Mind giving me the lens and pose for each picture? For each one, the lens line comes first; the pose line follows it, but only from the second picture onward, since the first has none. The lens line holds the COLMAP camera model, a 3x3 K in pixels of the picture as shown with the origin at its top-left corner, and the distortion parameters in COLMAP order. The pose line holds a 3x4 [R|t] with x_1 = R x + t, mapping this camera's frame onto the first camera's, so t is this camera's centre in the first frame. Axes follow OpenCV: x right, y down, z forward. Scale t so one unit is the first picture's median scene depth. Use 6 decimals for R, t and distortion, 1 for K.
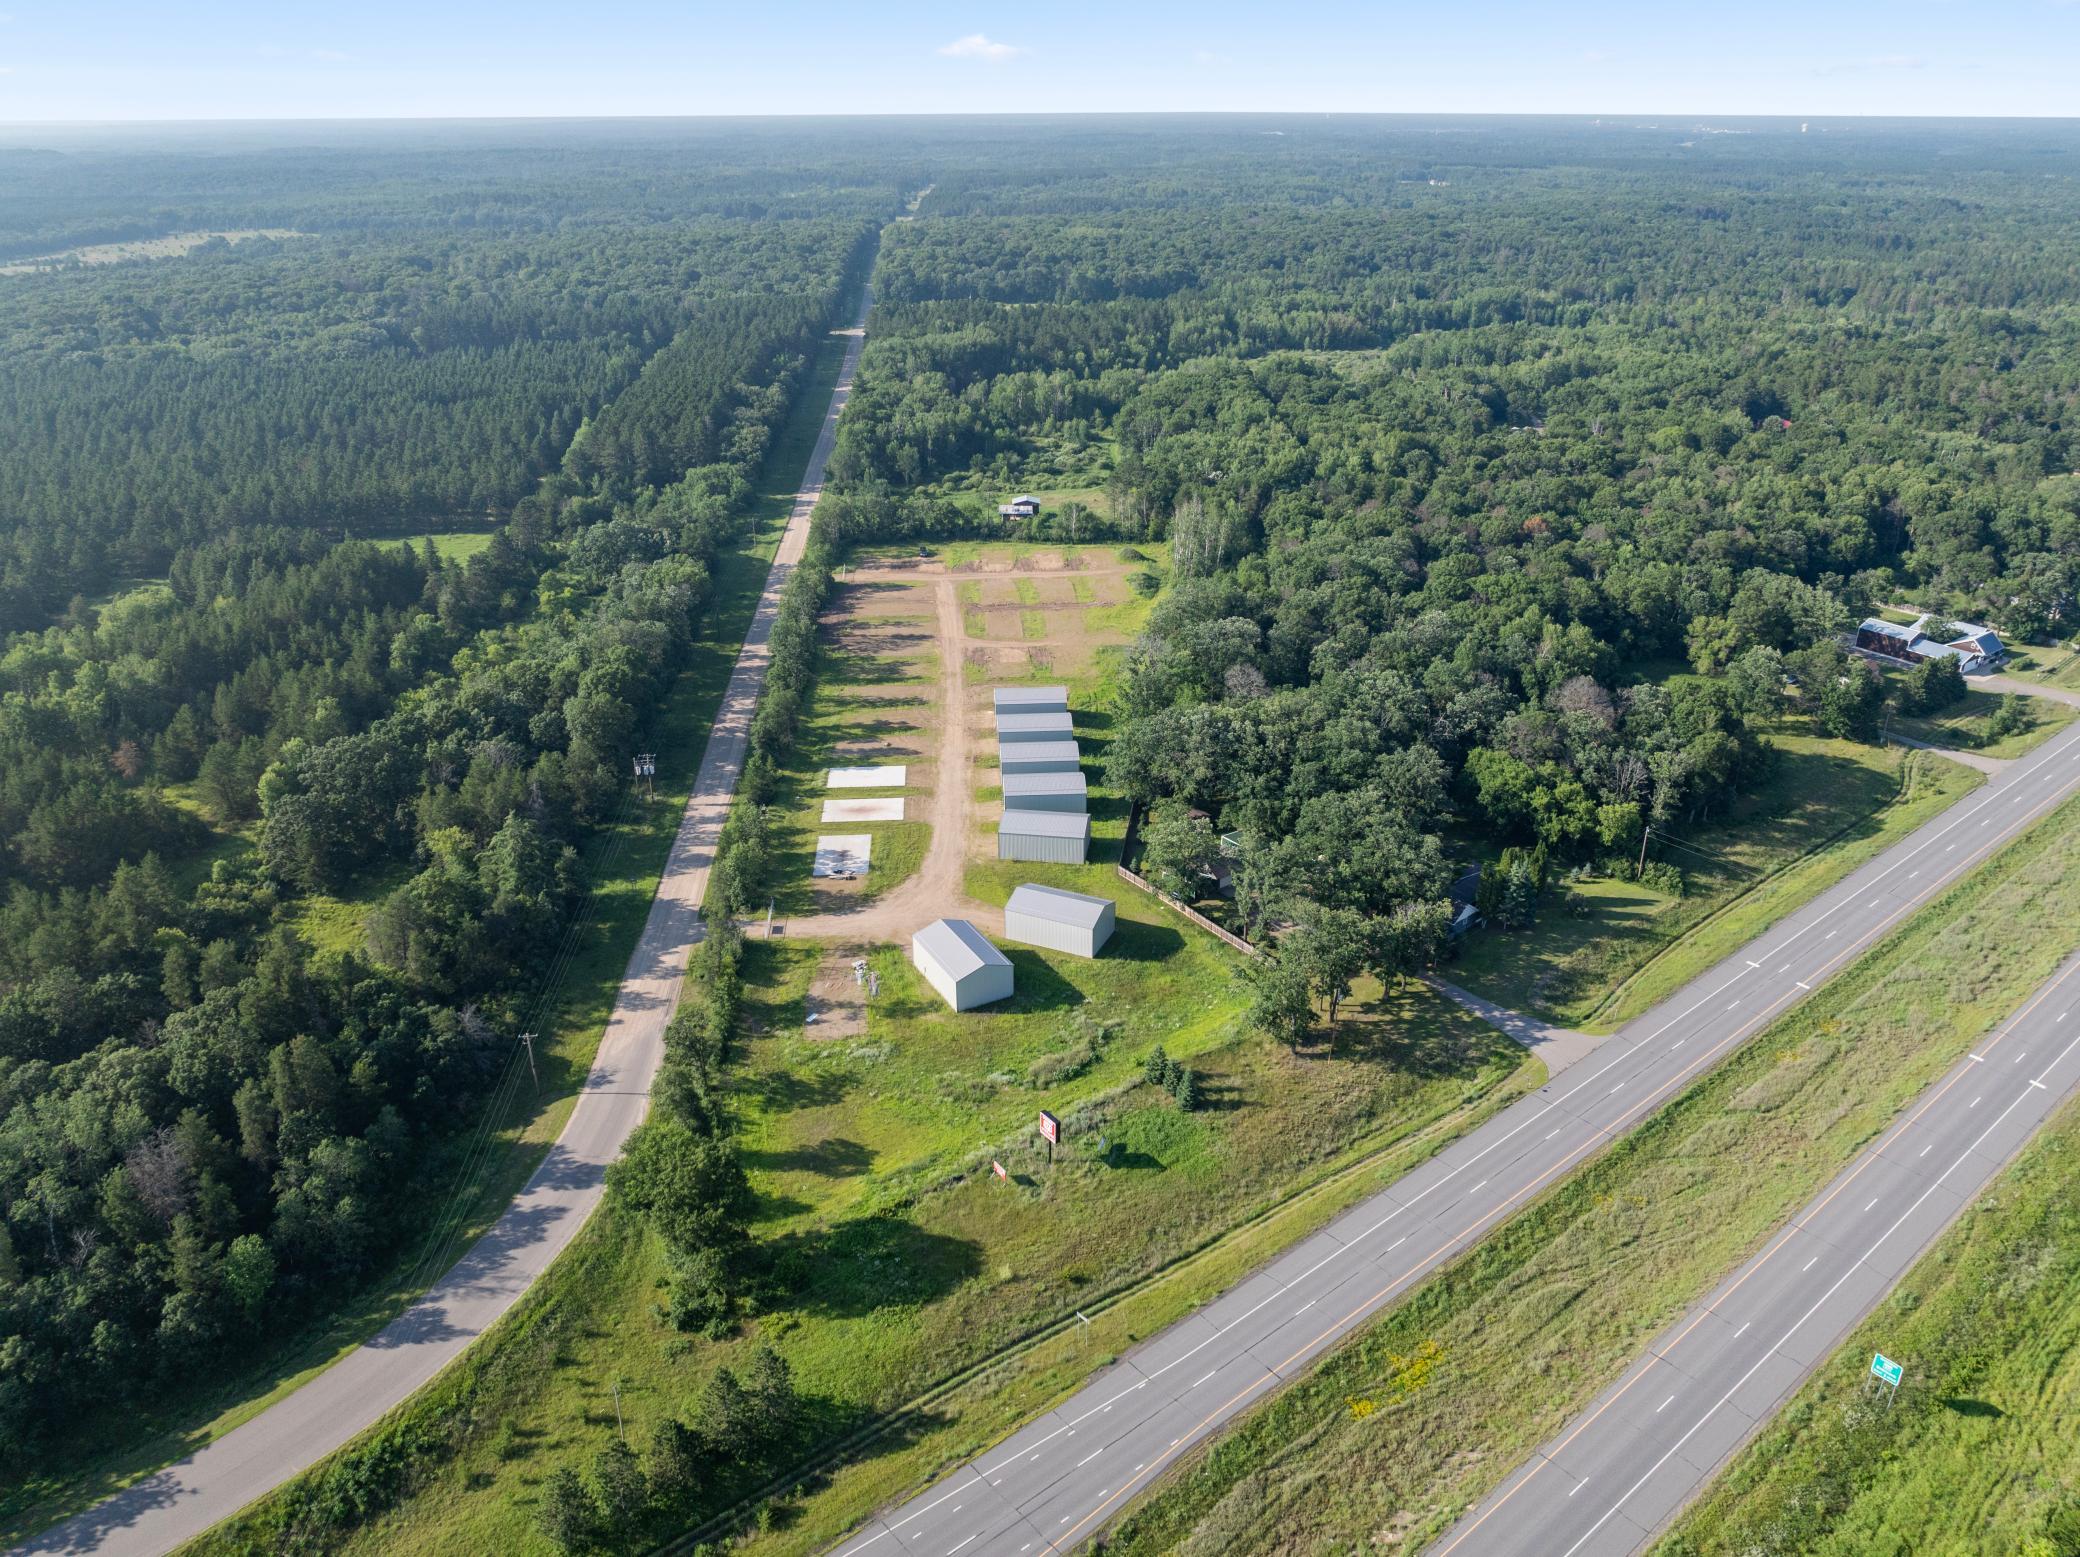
lens RADIAL K [[1487.7, 0, 1049.4], [0, 1487.7, 775.0], [0, 0, 1]] dist [-0.035124, -0.002462]
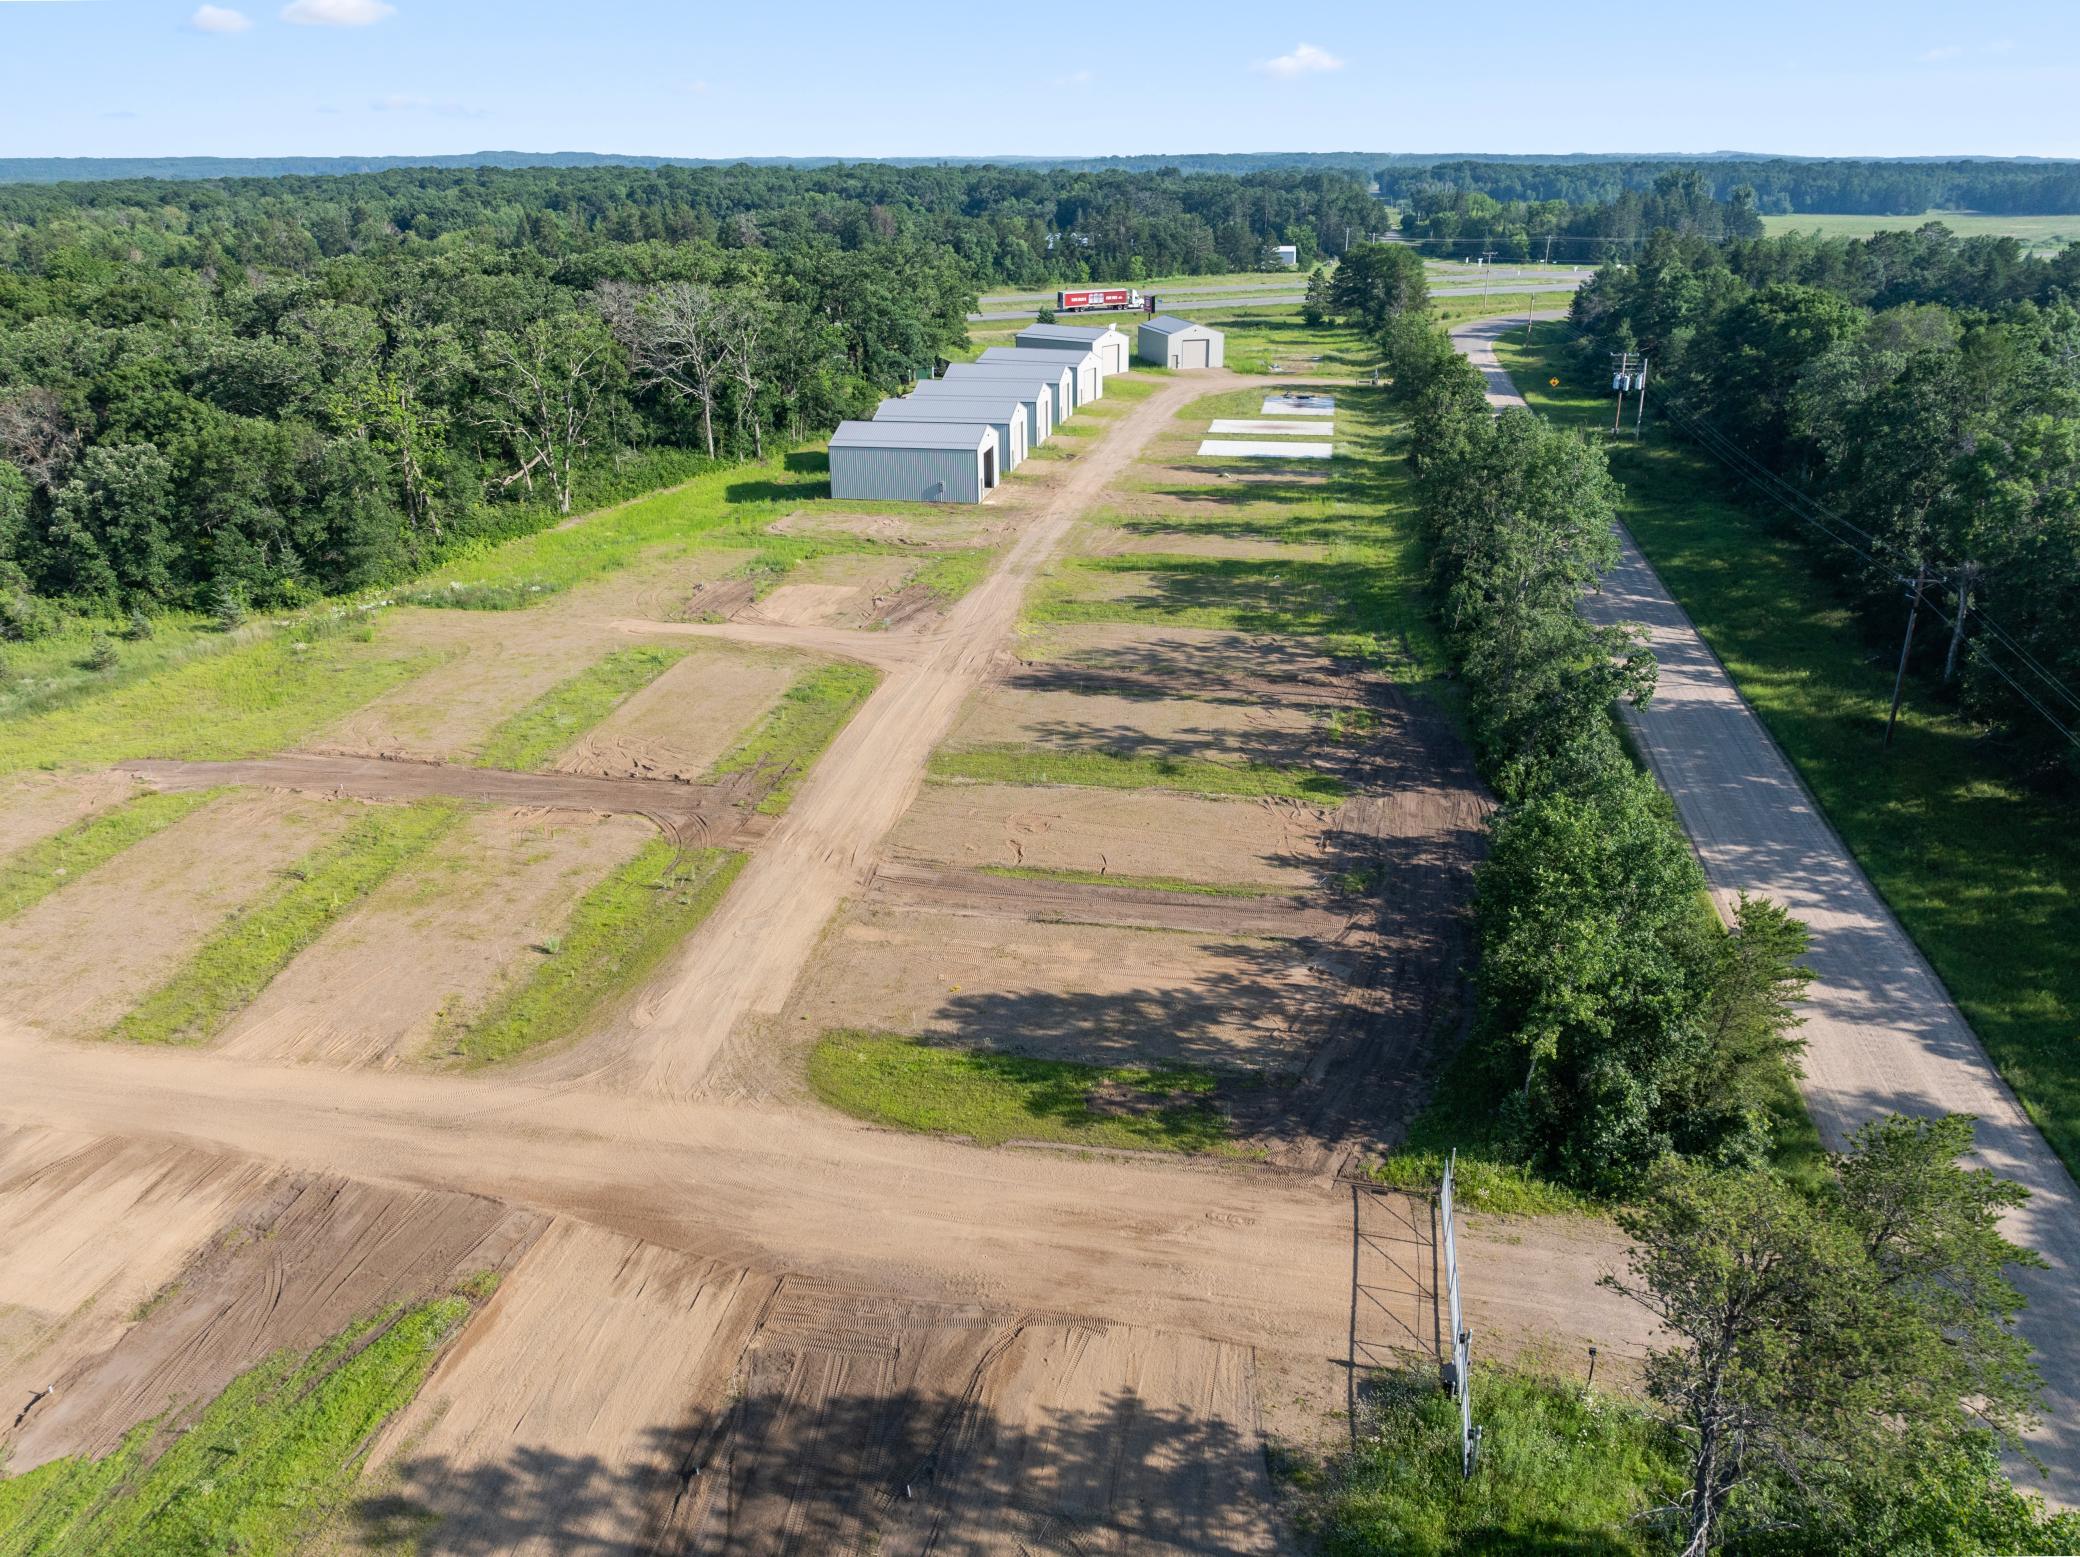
lens RADIAL K [[1487.7, 0, 1049.4], [0, 1487.7, 775.0], [0, 0, 1]] dist [-0.035124, -0.002462]
pose [[-0.968985, -0.089568, 0.230317, -0.232907], [0.109402, 0.680216, 0.724802, -0.429511], [-0.221584, 0.727519, -0.649320, 1.867812]]
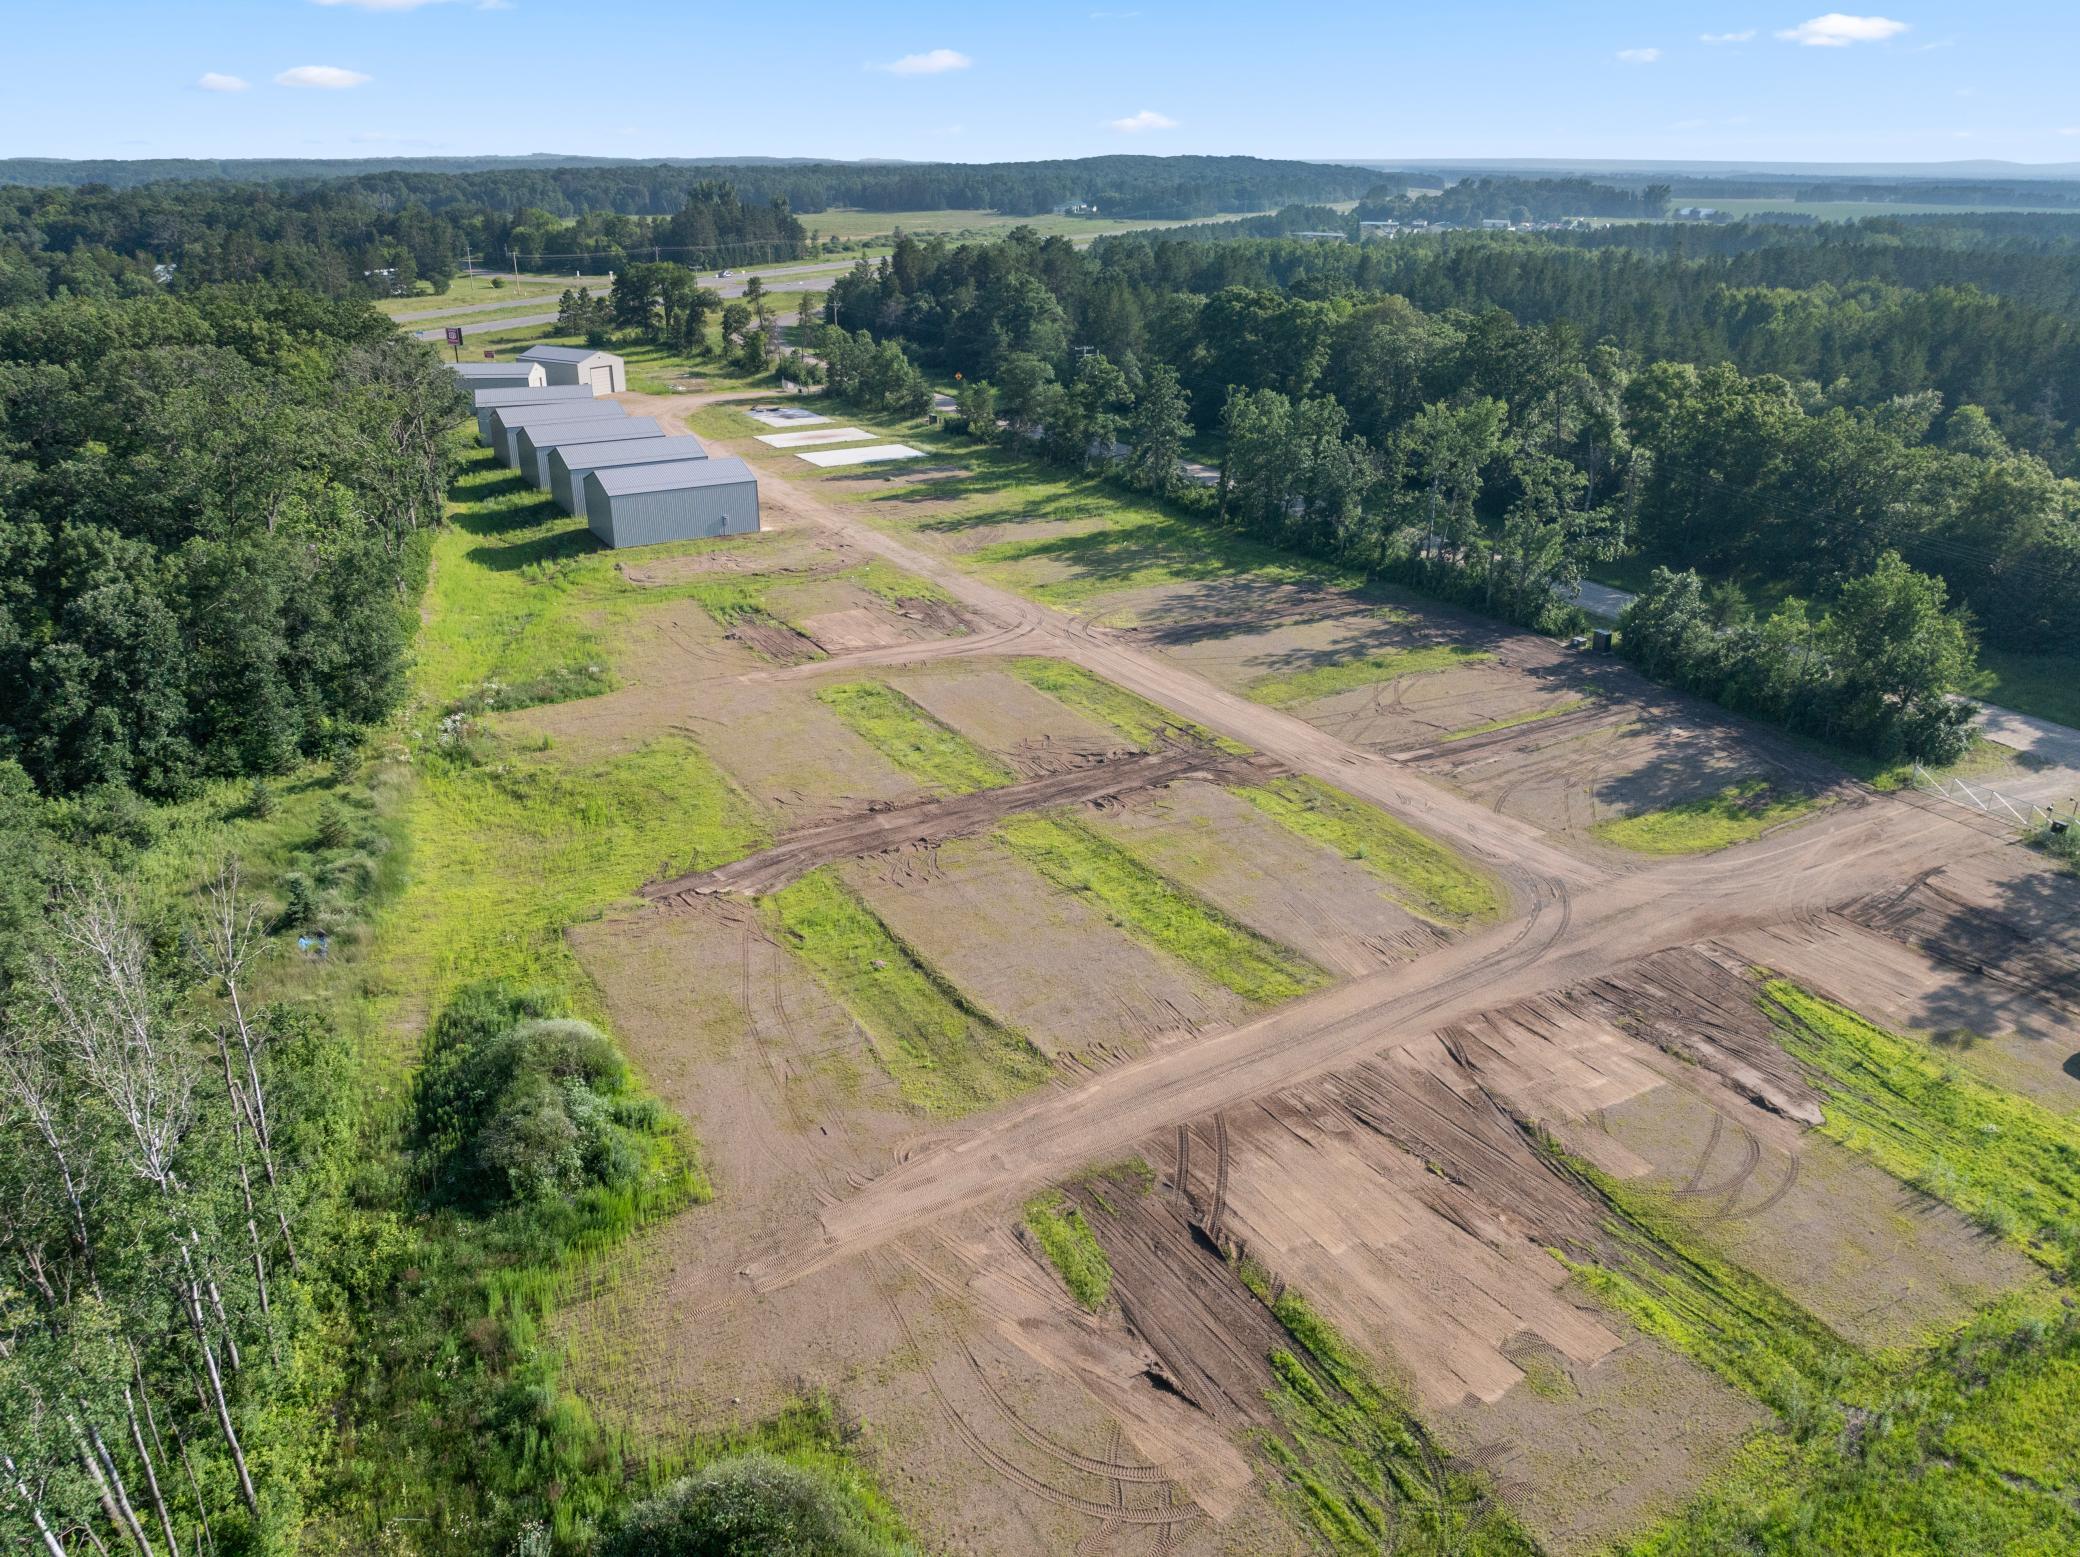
lens RADIAL K [[1487.7, 0, 1049.4], [0, 1487.7, 775.0], [0, 0, 1]] dist [-0.035124, -0.002462]
pose [[-0.890189, 0.171621, -0.422031, 0.129066], [-0.195469, 0.692871, 0.694062, -0.463326], [0.411529, 0.700340, -0.583239, 1.896505]]
